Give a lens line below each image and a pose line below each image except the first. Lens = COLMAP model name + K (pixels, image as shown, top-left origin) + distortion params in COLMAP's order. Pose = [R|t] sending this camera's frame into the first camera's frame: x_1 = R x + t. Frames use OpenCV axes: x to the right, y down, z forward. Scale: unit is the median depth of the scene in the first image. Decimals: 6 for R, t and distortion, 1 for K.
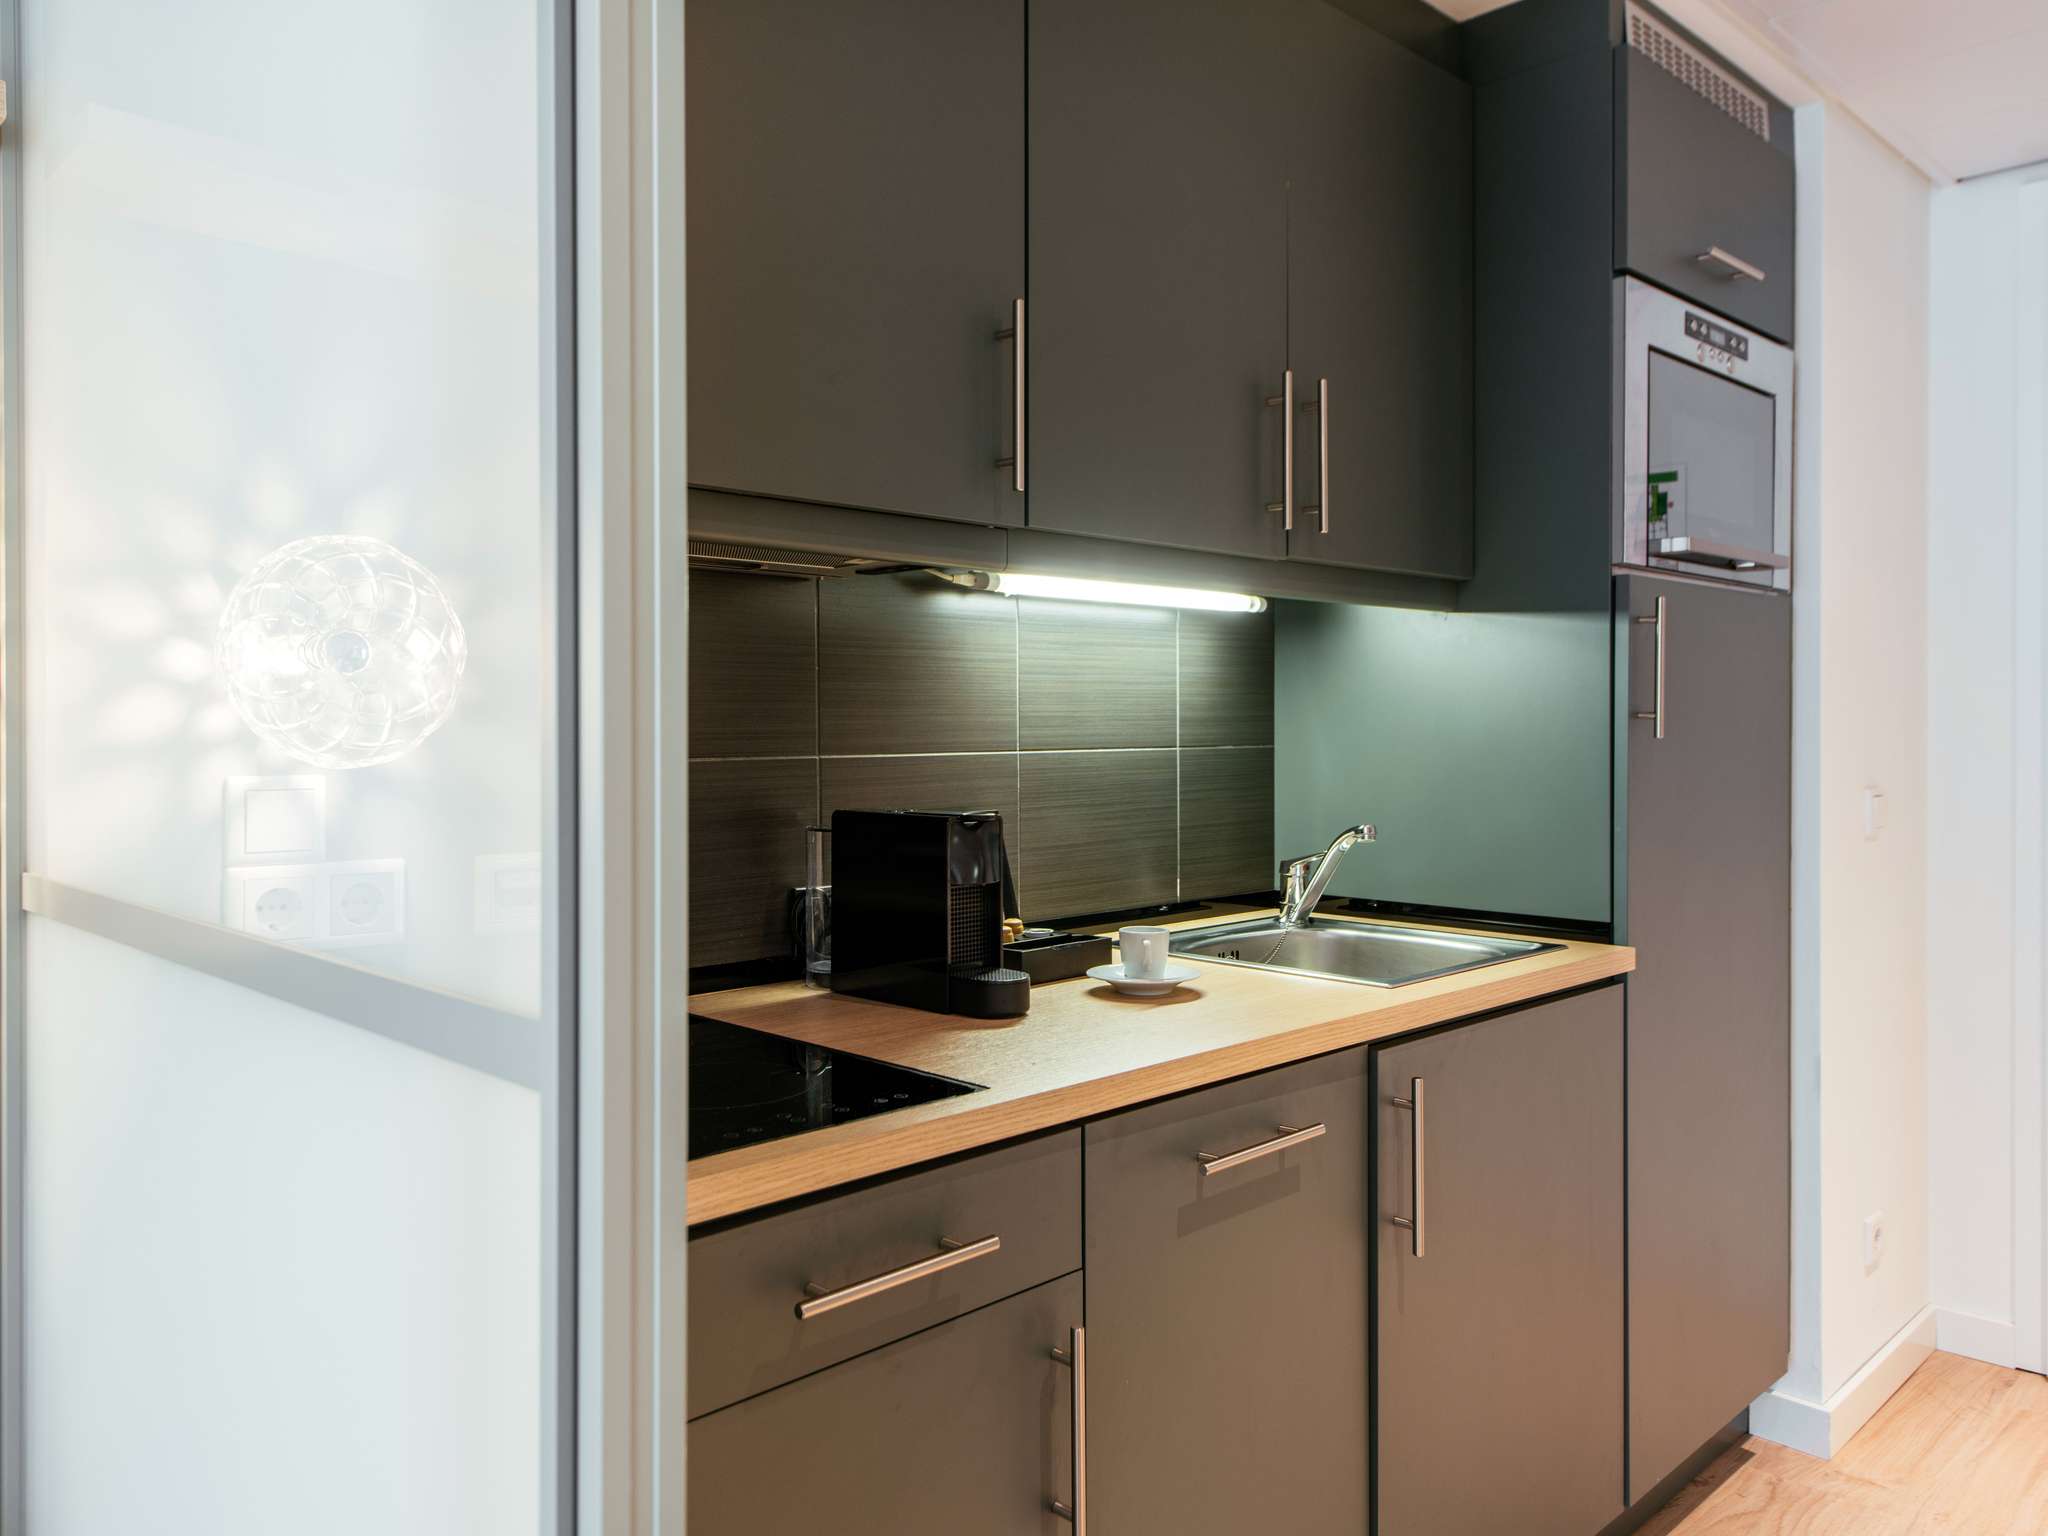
lens RADIAL K [[1520.4, 0, 1025.2], [0, 1520.4, 754.9], [0, 0, 1]] dist [-0.012048, -0.004176]
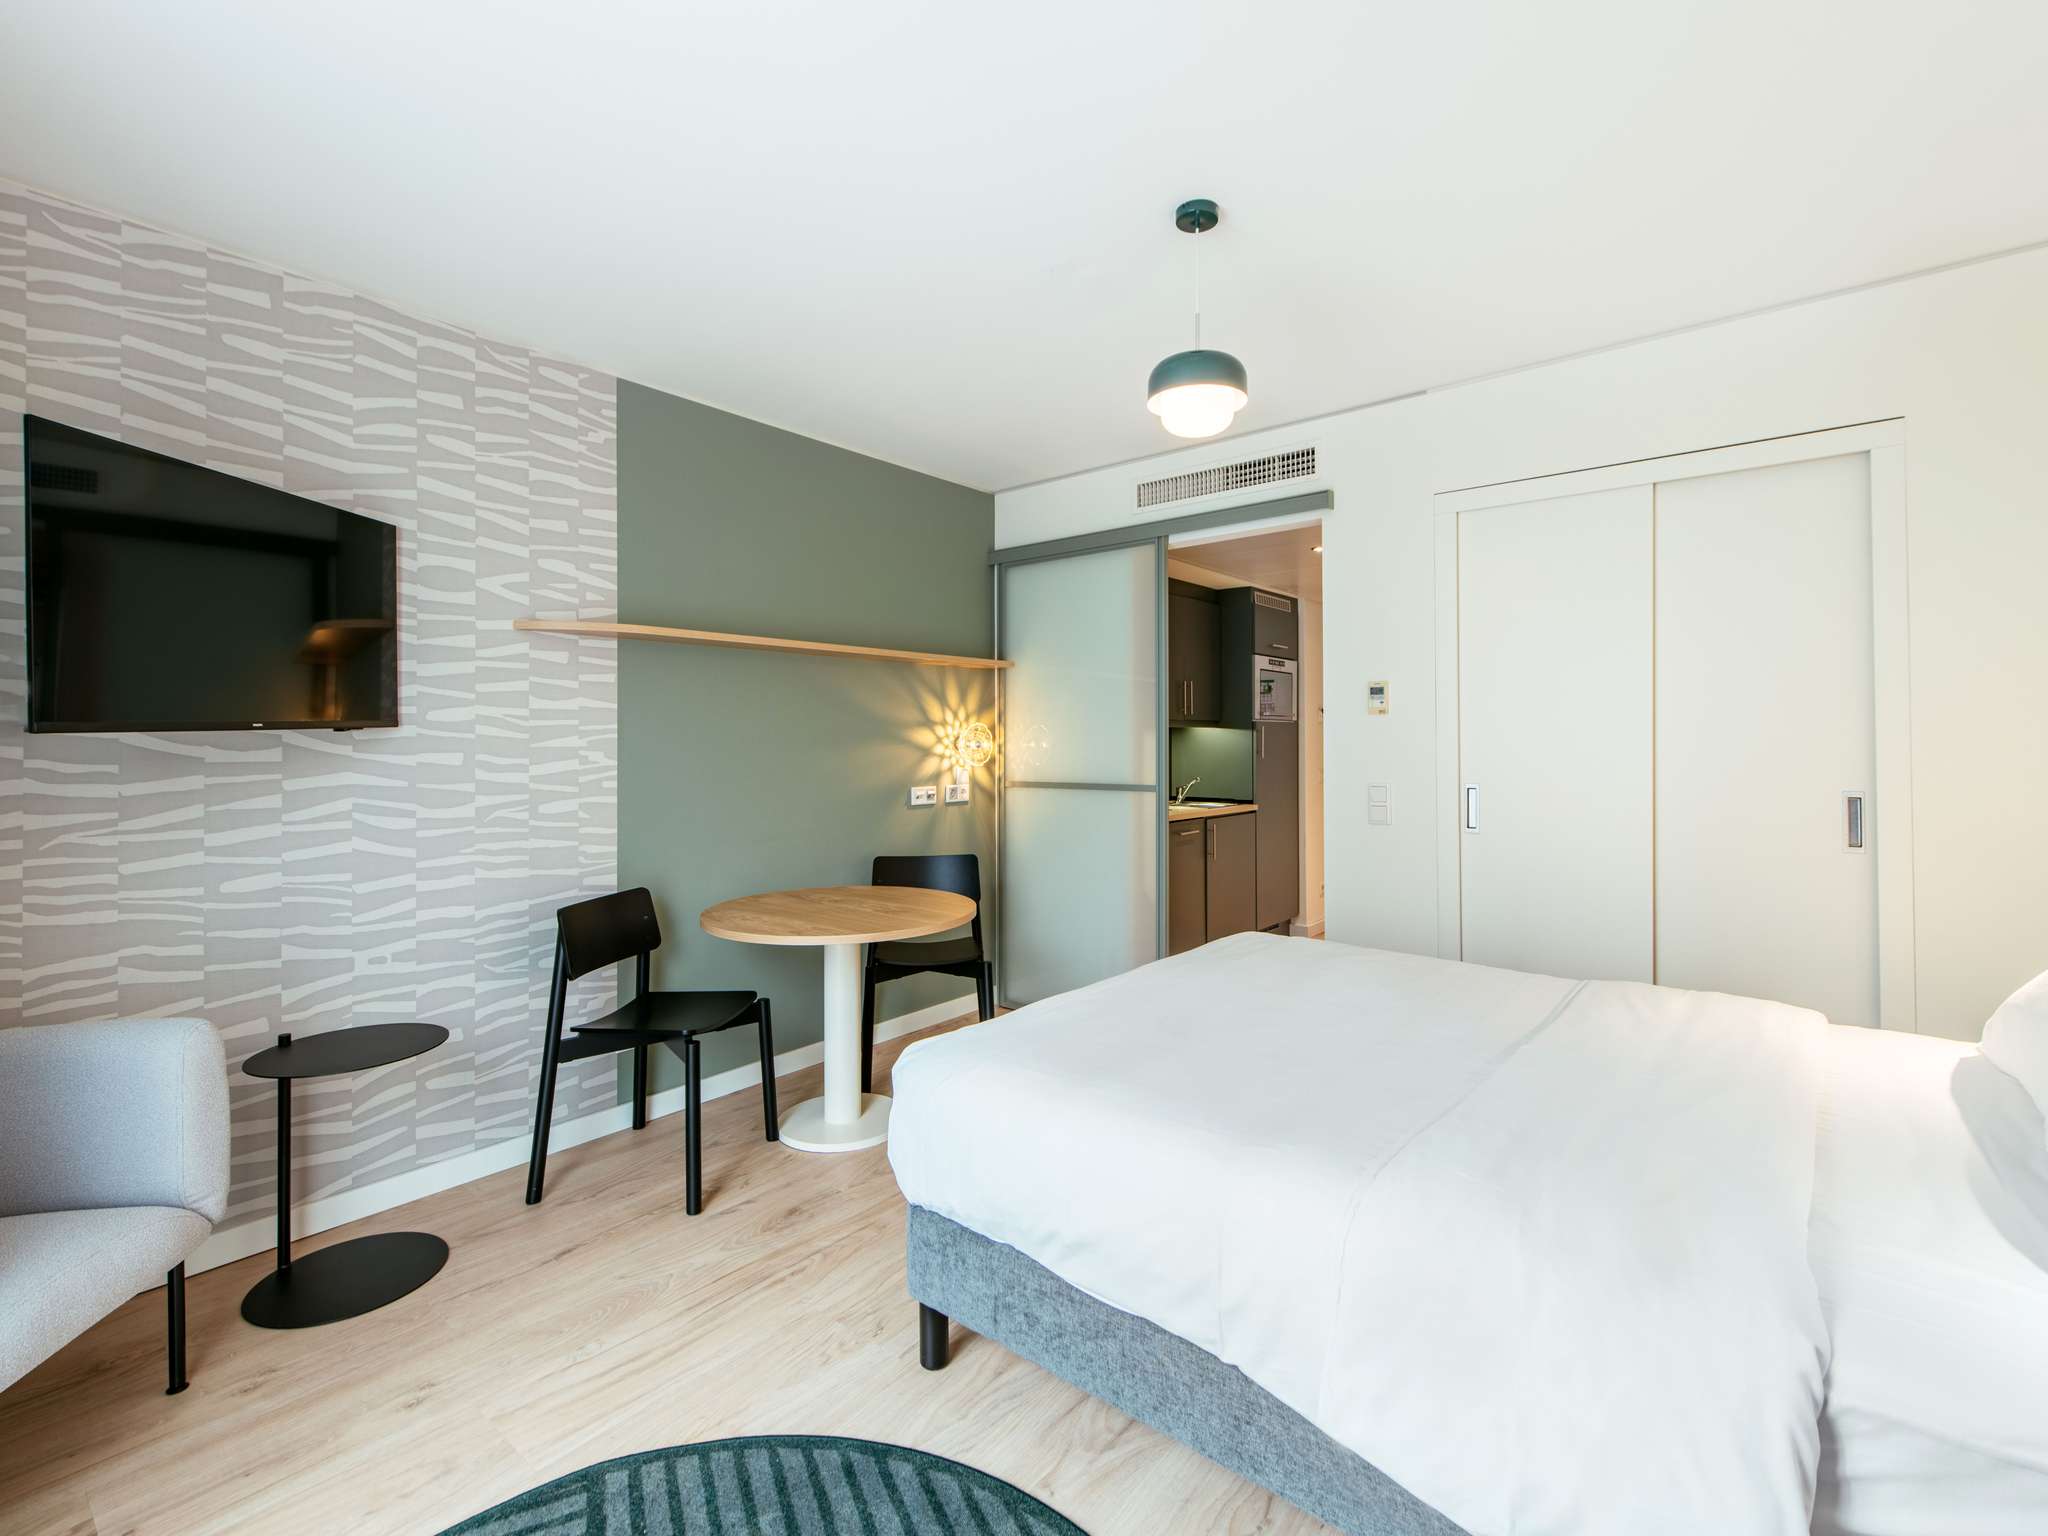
lens RADIAL K [[929.9, 0, 1023.7], [0, 929.9, 755.5], [0, 0, 1]] dist [-0.000146, -0.000069]
pose [[0.994200, -0.001910, 0.107529, -0.551283], [0.003187, 0.999926, -0.011710, 0.010078], [-0.107498, 0.011985, 0.994133, -1.576684]]
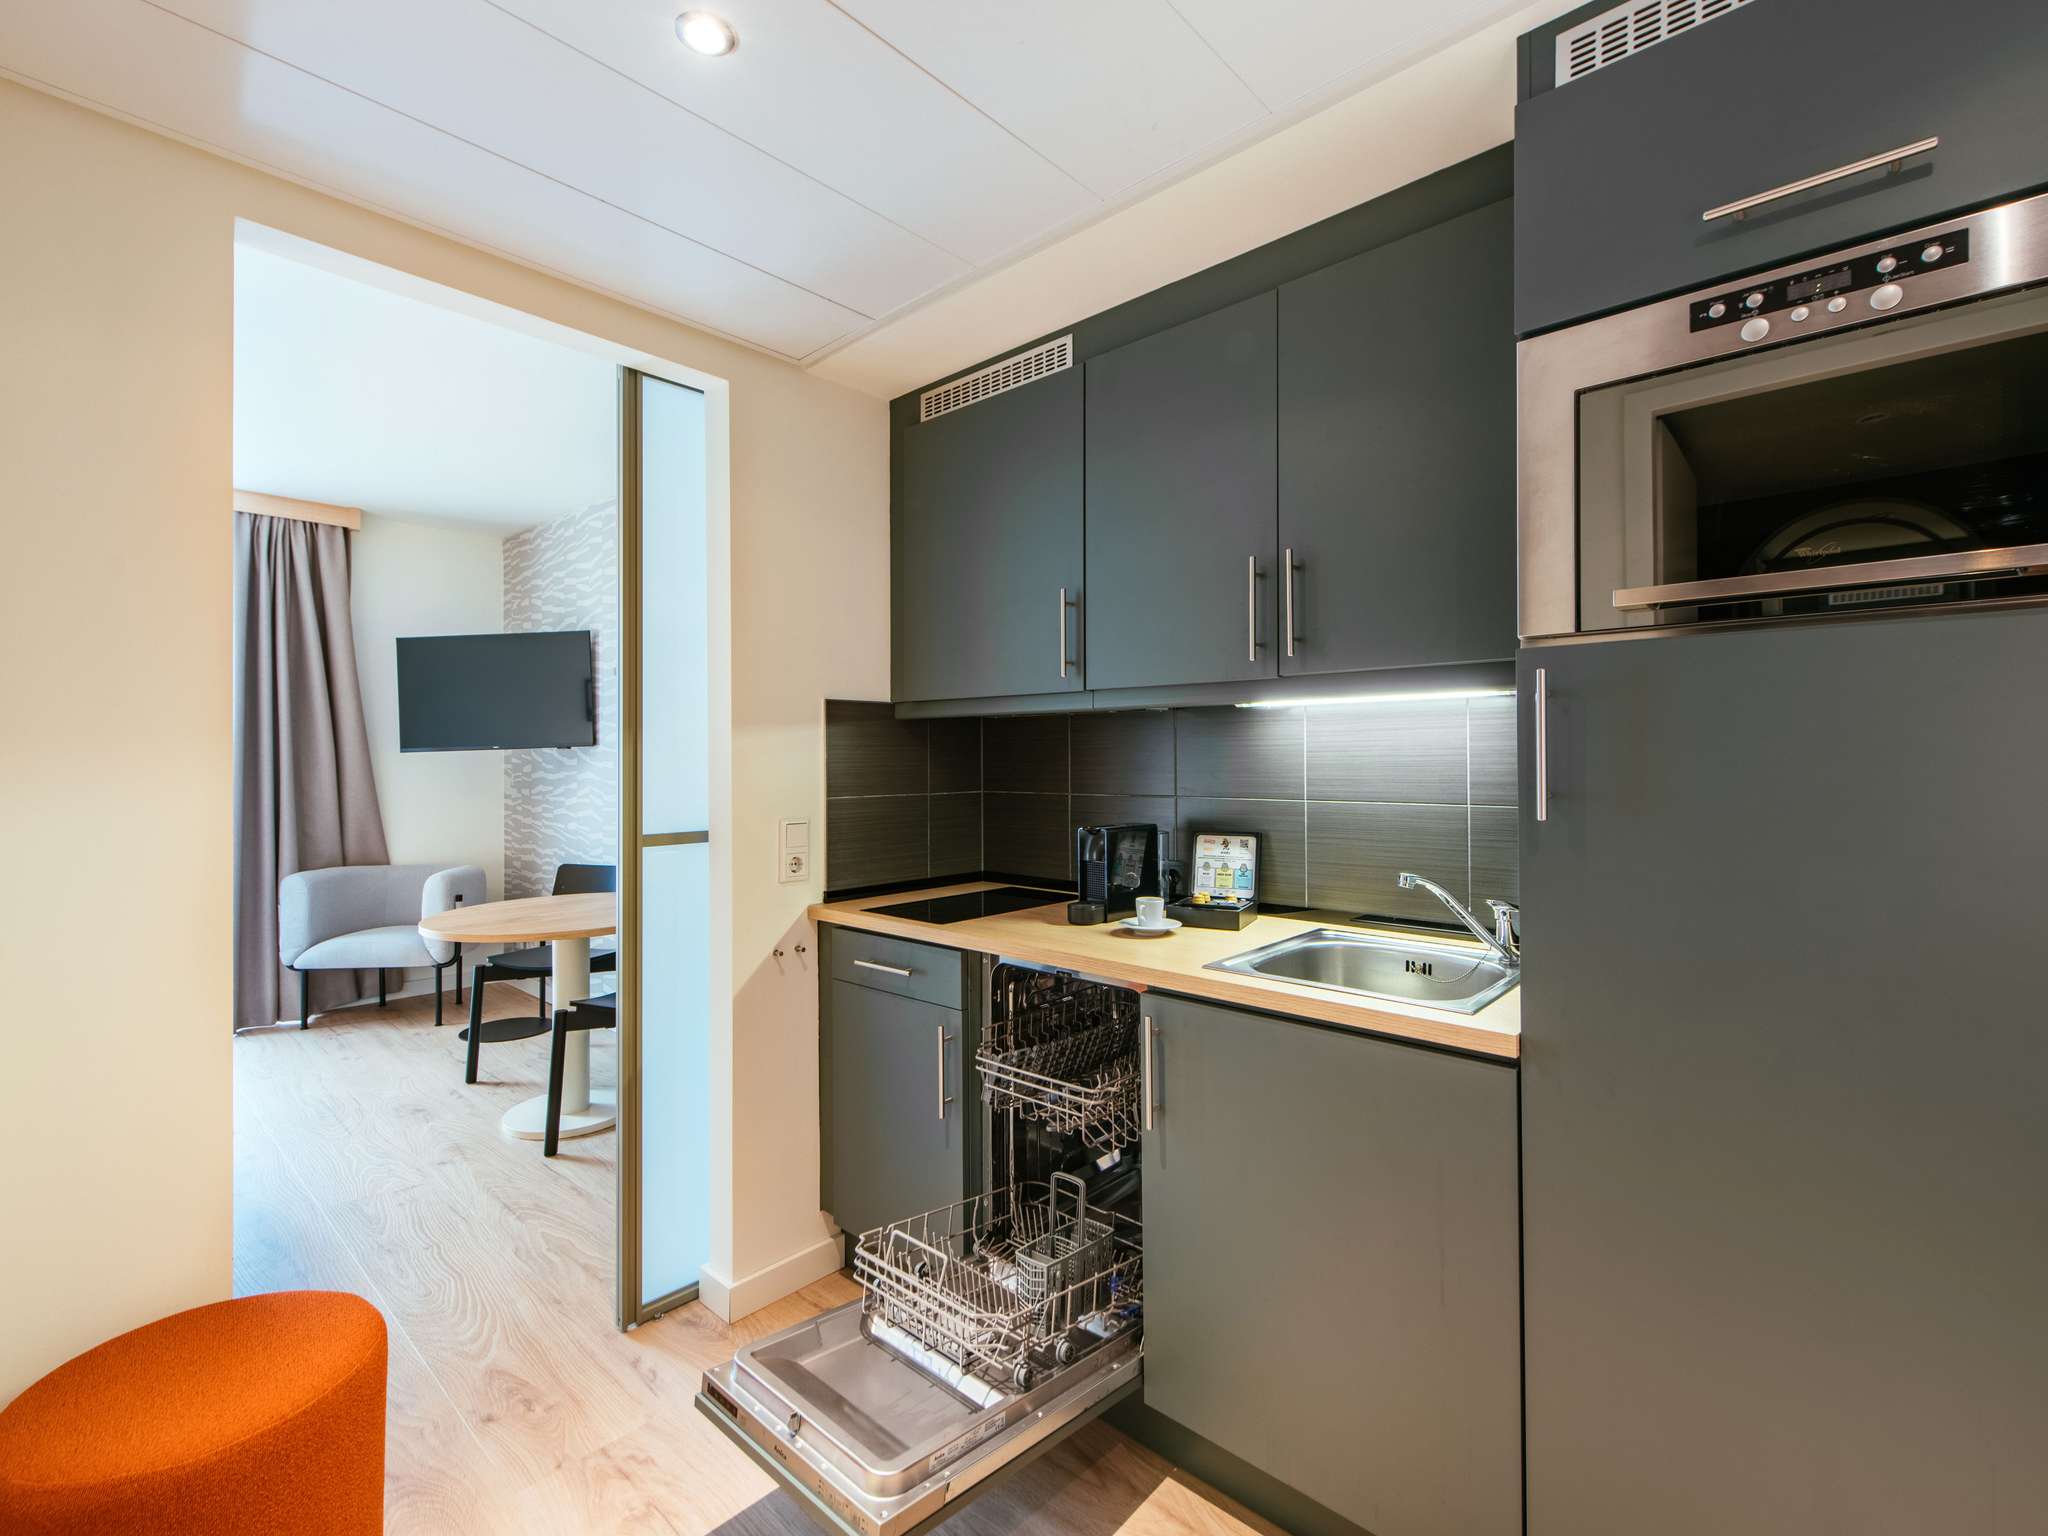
lens RADIAL K [[929.9, 0, 1024.0], [0, 929.9, 762.8], [0, 0, 1]] dist [-0.000146, -0.000069]
pose [[0.048138, 0.008525, -0.998804, 0.927648], [-0.019780, 0.999776, 0.007580, -0.041763], [0.998645, 0.019391, 0.048296, 0.626151]]
